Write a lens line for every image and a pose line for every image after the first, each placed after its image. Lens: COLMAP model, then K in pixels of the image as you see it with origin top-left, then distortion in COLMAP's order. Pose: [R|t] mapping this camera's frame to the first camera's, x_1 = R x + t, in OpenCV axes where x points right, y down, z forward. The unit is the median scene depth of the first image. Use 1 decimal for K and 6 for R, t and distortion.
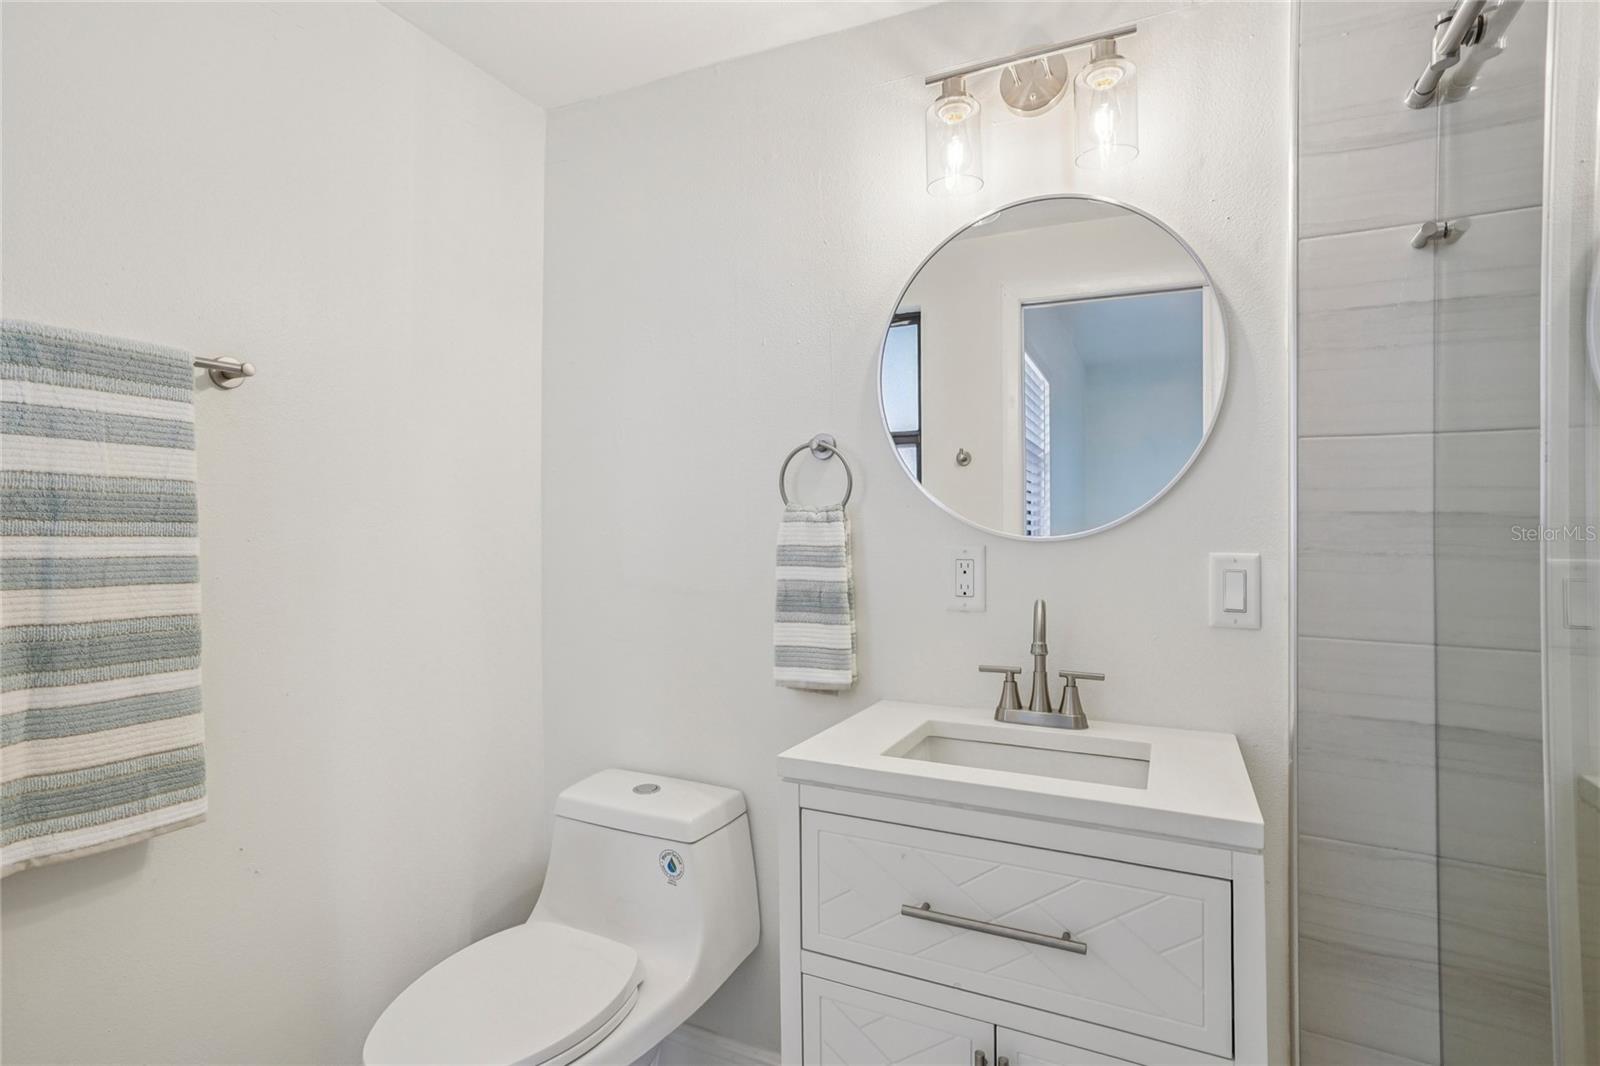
lens RADIAL K [[785.7, 0, 800.0], [0, 785.7, 533.0], [0, 0, 1]] dist [-0.078212, 0.035334]
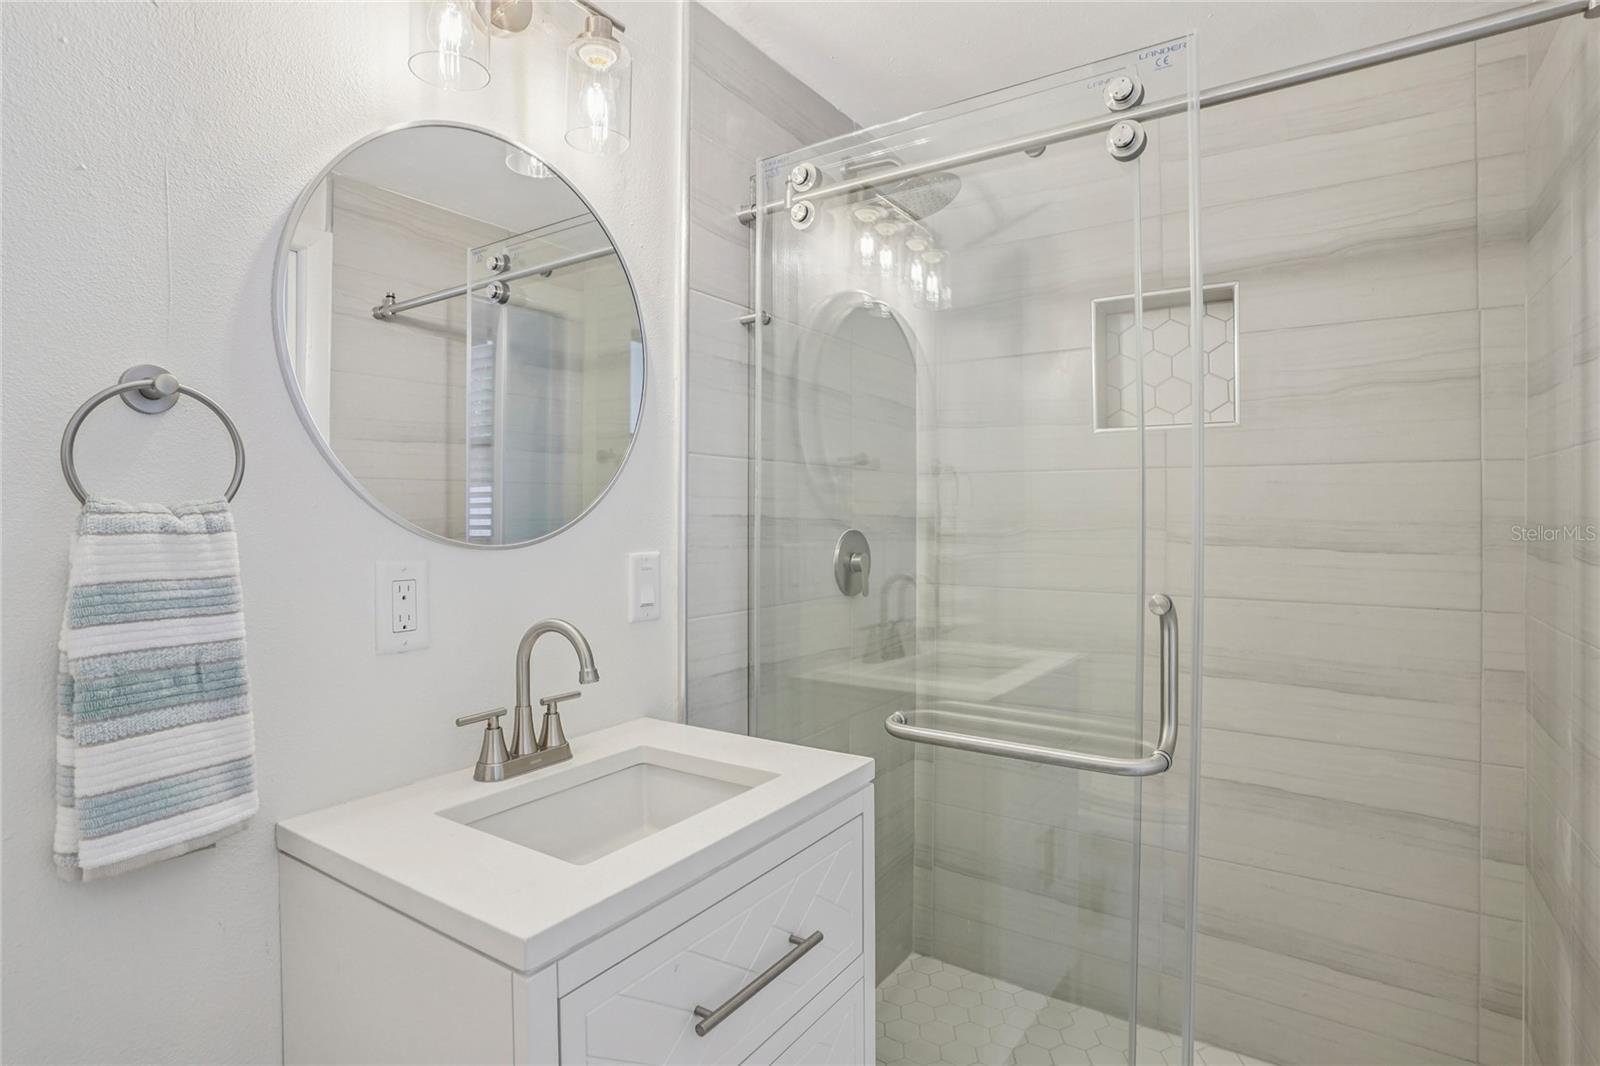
lens RADIAL K [[755.8, 0, 797.5], [0, 755.8, 498.9], [0, 0, 1]] dist [-0.047120, -0.000039]
pose [[0.191607, 0.016135, 0.981339, -0.422356], [0.011045, 0.999766, -0.018595, -0.026027], [-0.981410, 0.014402, 0.191384, 0.541795]]
